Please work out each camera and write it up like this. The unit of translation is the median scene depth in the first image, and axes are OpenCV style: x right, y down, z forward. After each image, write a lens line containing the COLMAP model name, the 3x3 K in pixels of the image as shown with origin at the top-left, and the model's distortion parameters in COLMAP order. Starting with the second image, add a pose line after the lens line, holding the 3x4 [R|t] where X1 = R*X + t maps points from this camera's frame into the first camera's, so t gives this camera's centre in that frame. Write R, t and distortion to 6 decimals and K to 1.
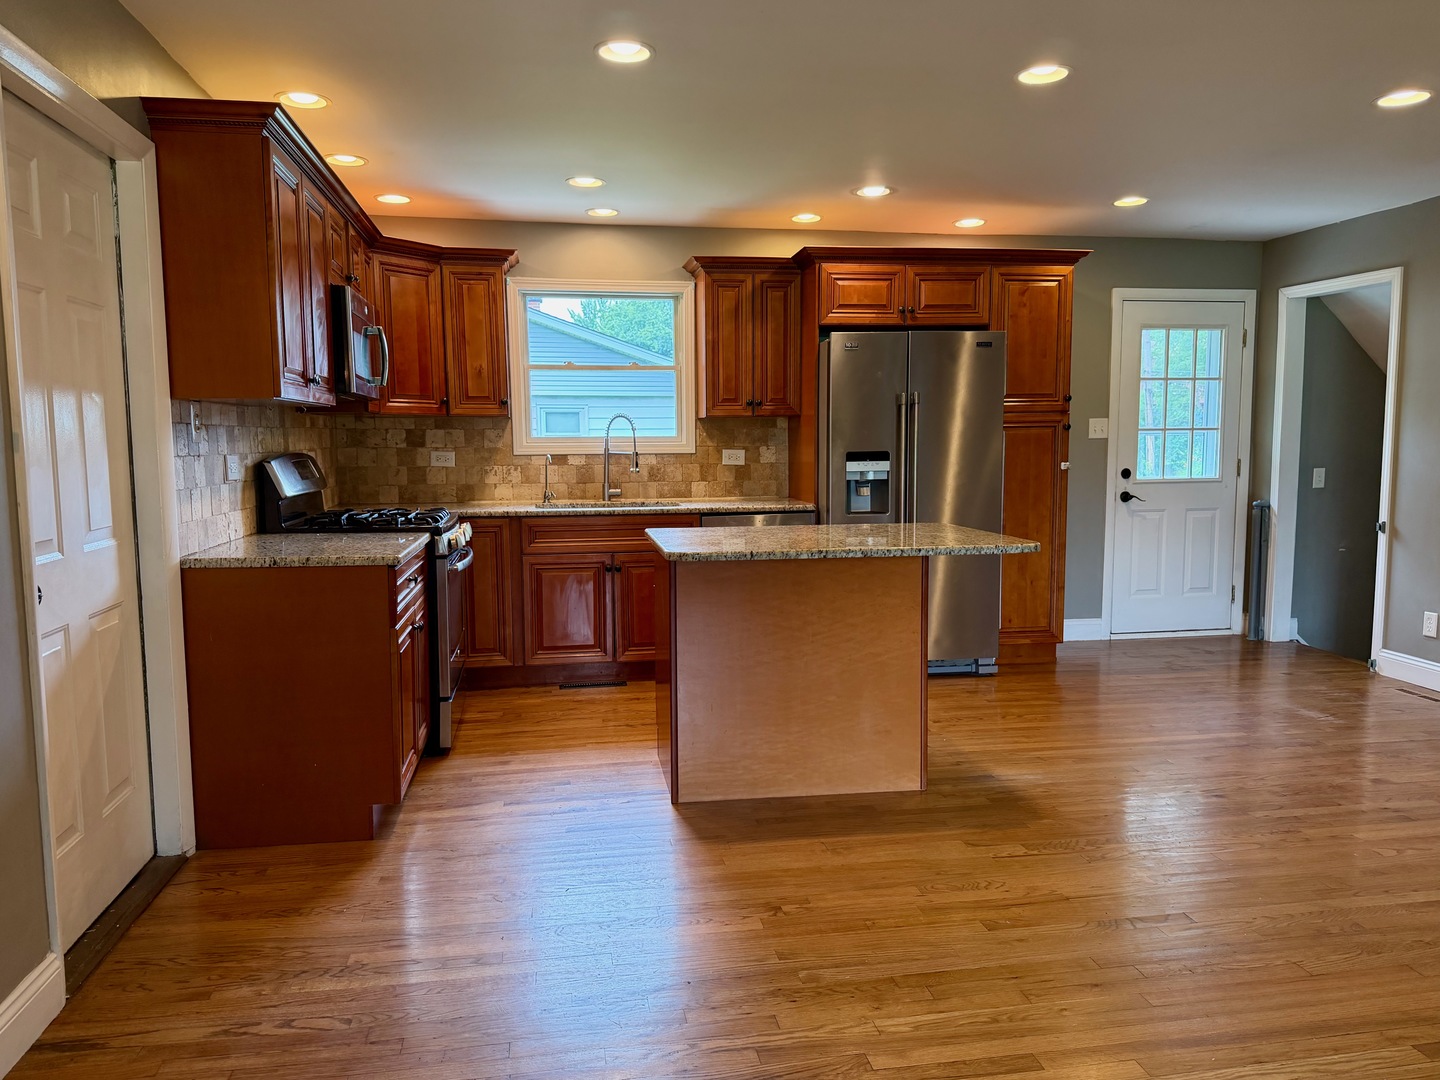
lens RADIAL K [[1023.9, 0, 719.3], [0, 1023.9, 548.1], [0, 0, 1]] dist [0.136676, -0.227059]
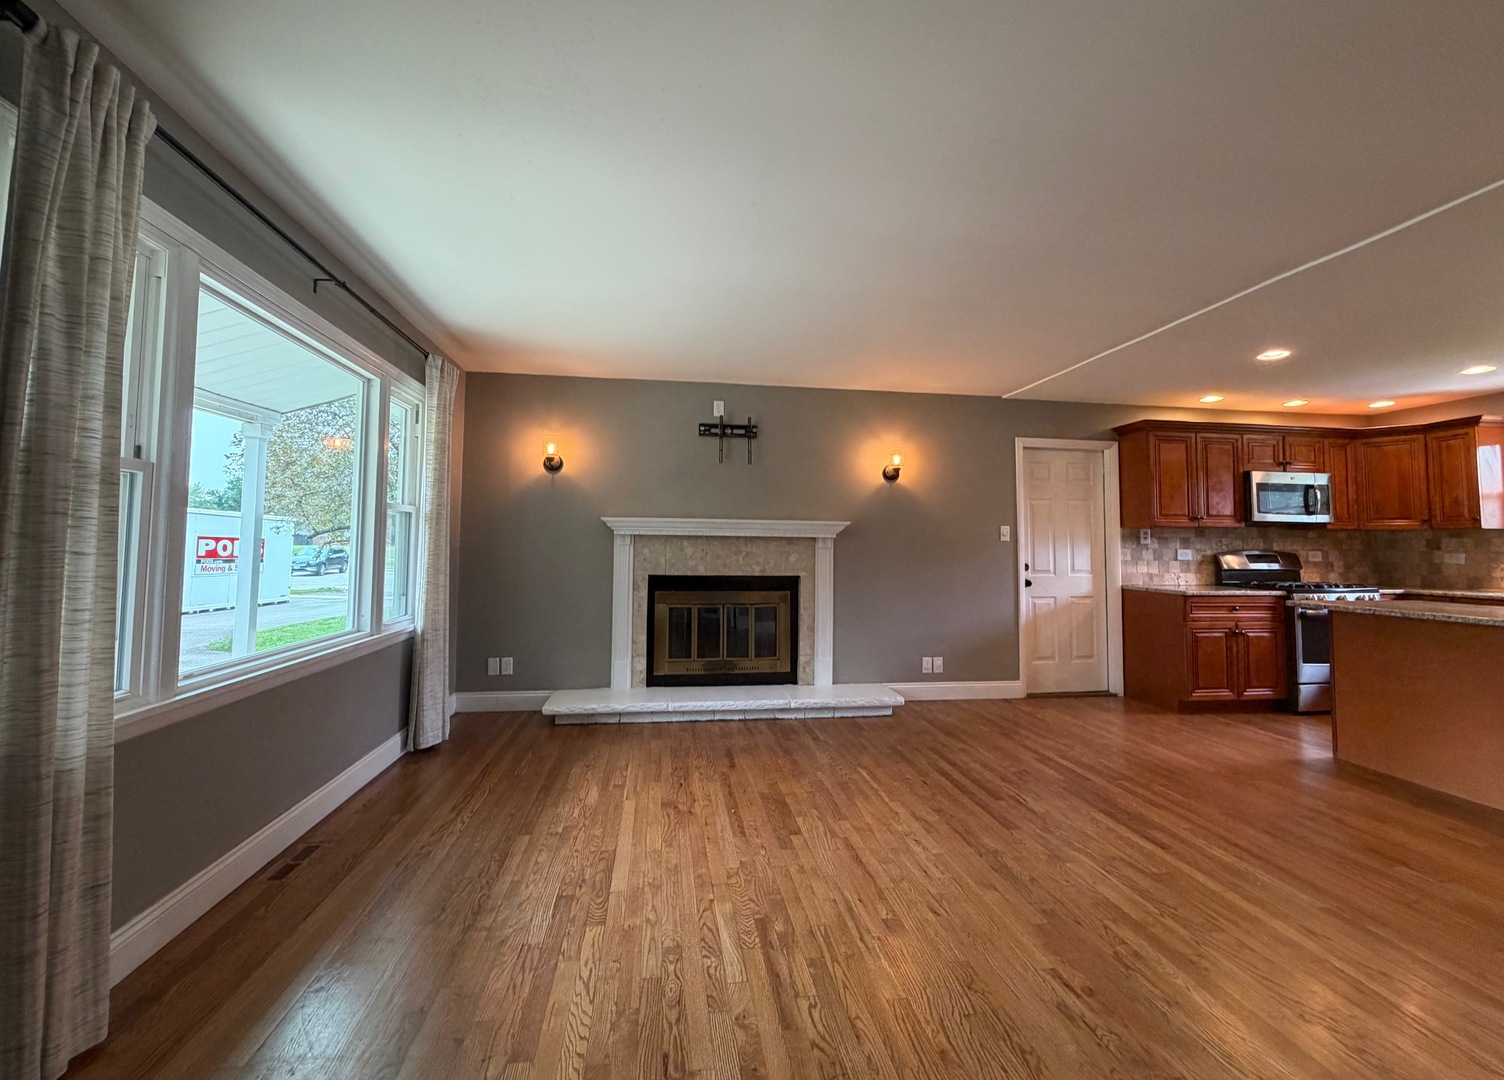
lens RADIAL K [[618.0, 0, 749.0], [0, 618.0, 515.3], [0, 0, 1]] dist [0.000165, -0.000302]
pose [[-0.024881, -0.046994, -0.998585, 0.661266], [-0.114998, 0.992398, -0.043837, 0.006880], [0.993054, 0.113745, -0.030097, 0.025130]]
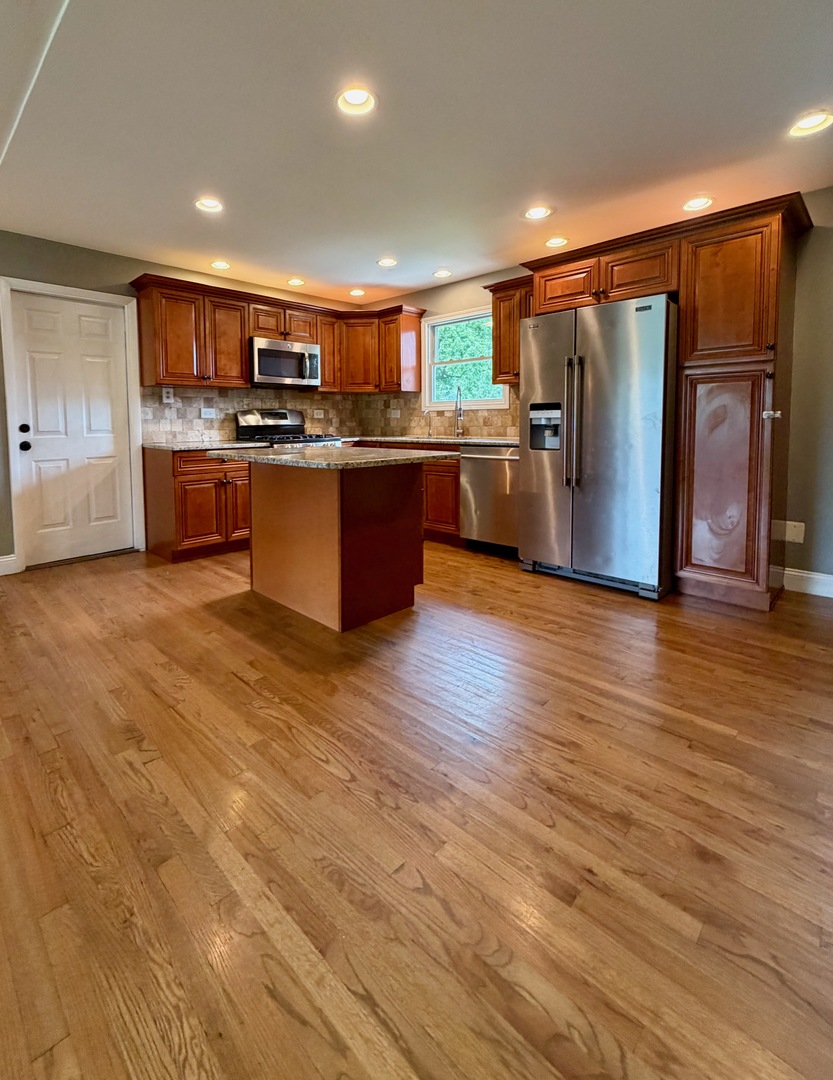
lens RADIAL K [[498.7, 0, 365.3], [0, 498.7, 451.0], [0, 0, 1]] dist [-0.000337, 0.001511]
pose [[0.555519, 0.051847, -0.829886, 0.530977], [-0.082918, 0.996533, 0.006754, -0.016528], [0.827359, 0.065061, 0.557893, 0.429118]]
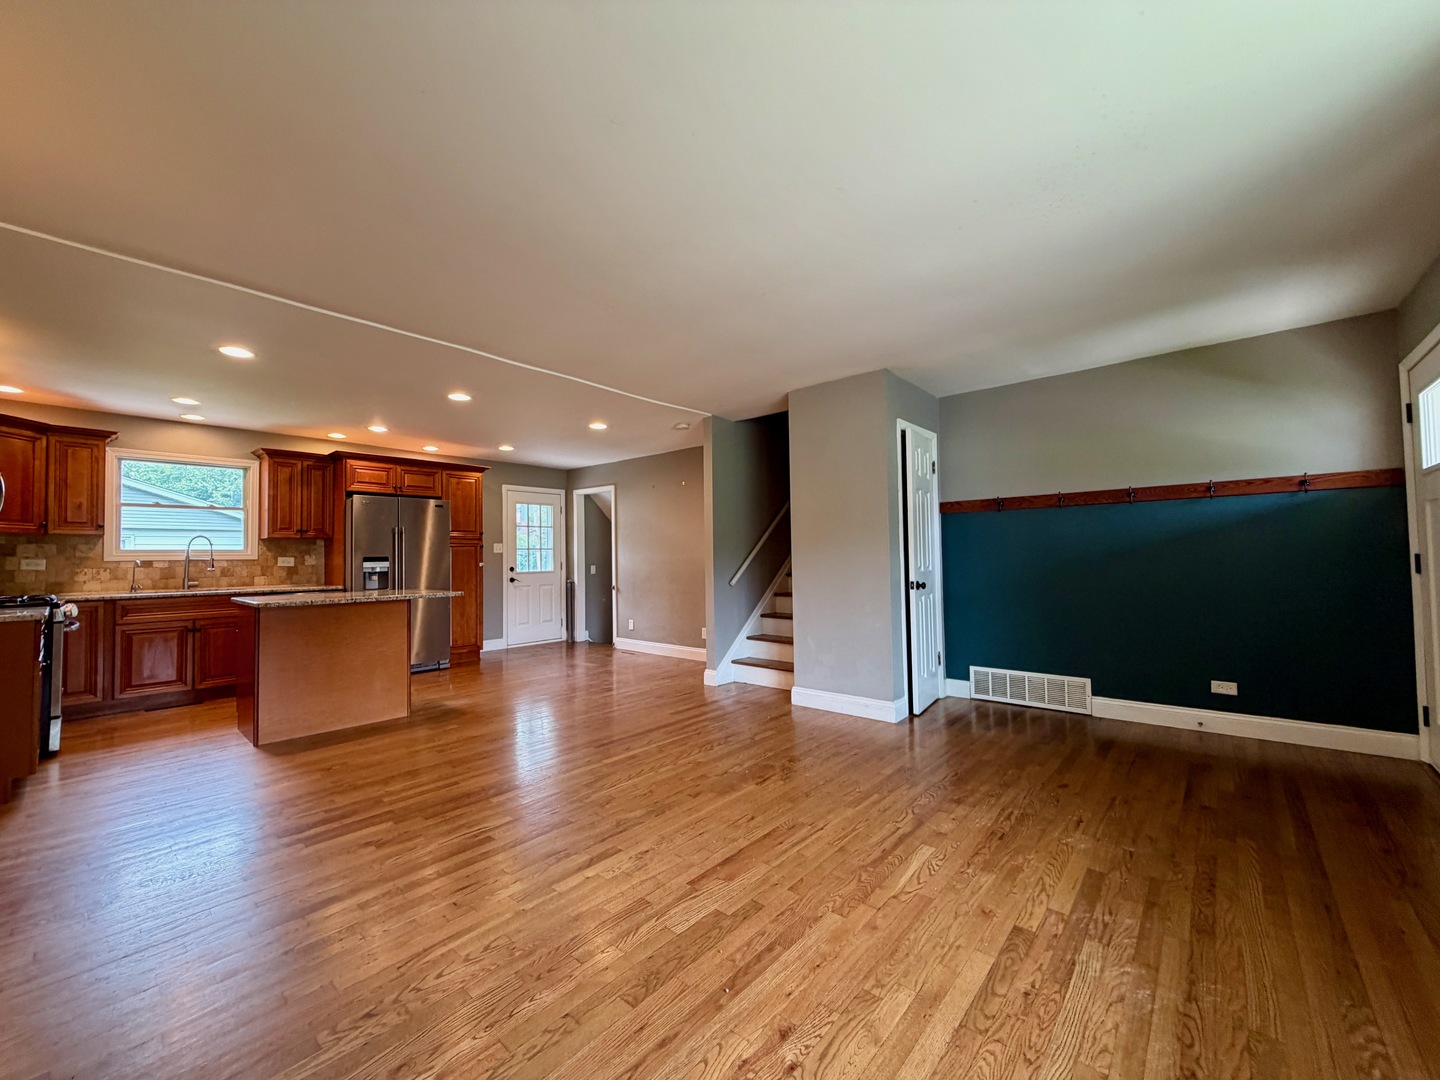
lens RADIAL K [[572.9, 0, 715.4], [0, 572.9, 538.8], [0, 0, 1]] dist [-0.000164, 0.000165]
pose [[0.774997, 0.016751, 0.631742, -0.038928], [0.074902, 0.990168, -0.118141, 0.044260], [-0.627510, 0.138878, 0.766123, -0.212399]]
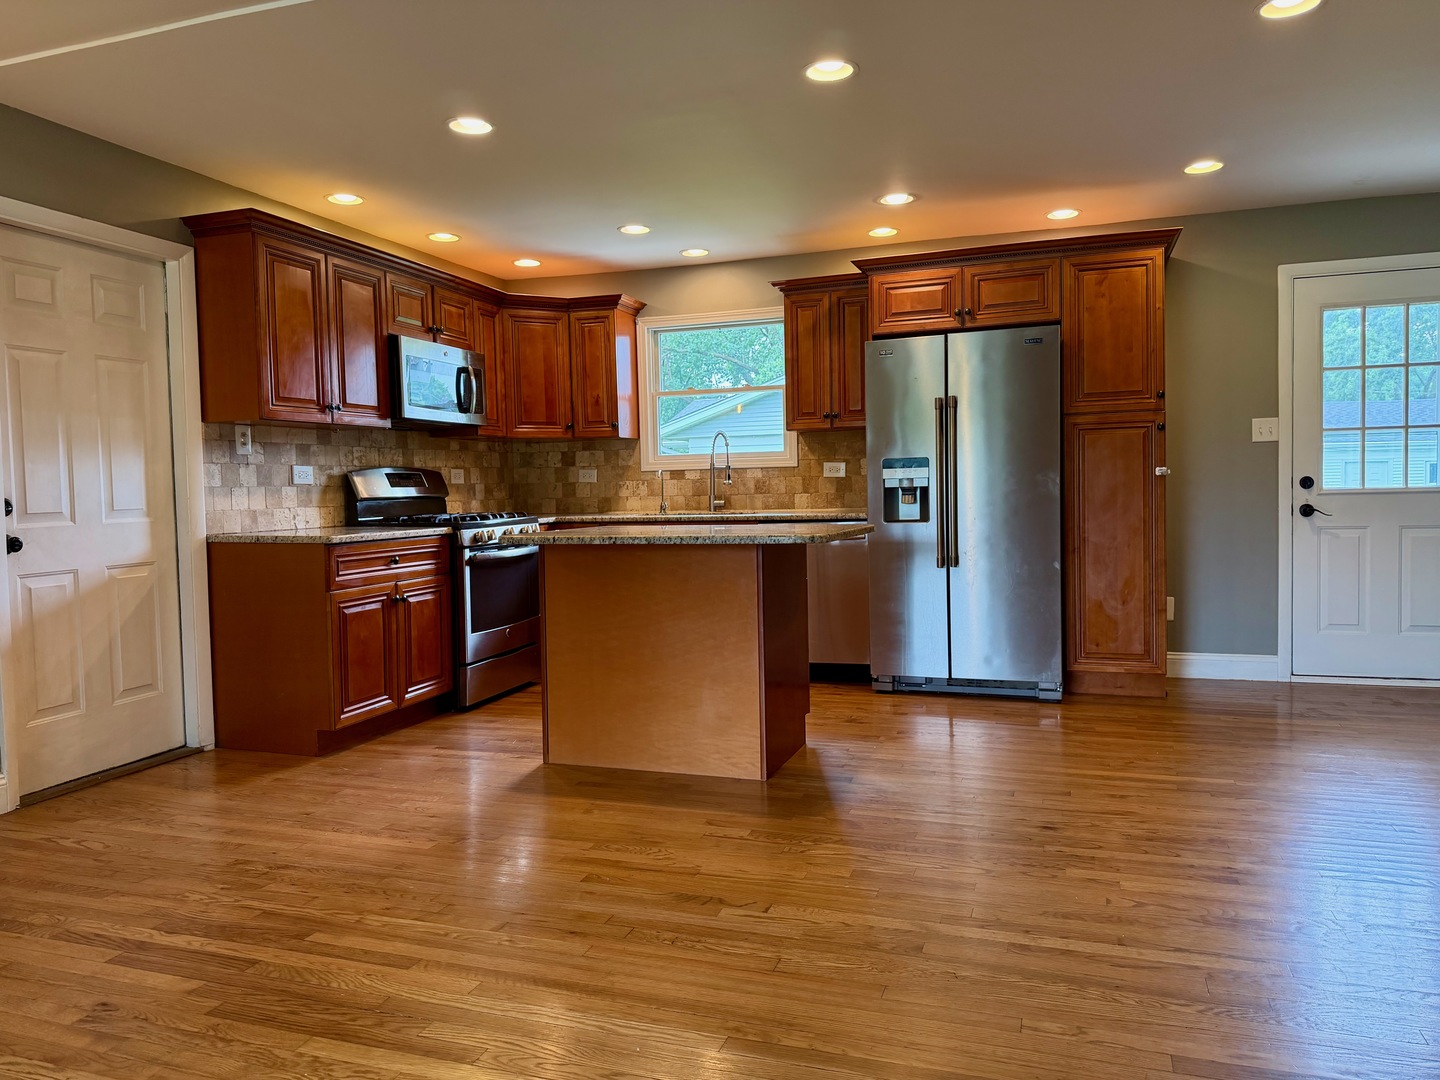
lens RADIAL K [[1016.5, 0, 715.7], [0, 1016.5, 531.6], [0, 0, 1]] dist [0.122685, -0.186499]
pose [[0.877858, 0.009718, -0.478822, 0.433399], [-0.035405, 0.998375, -0.044649, 0.024827], [0.477610, 0.056149, 0.876776, 0.057825]]
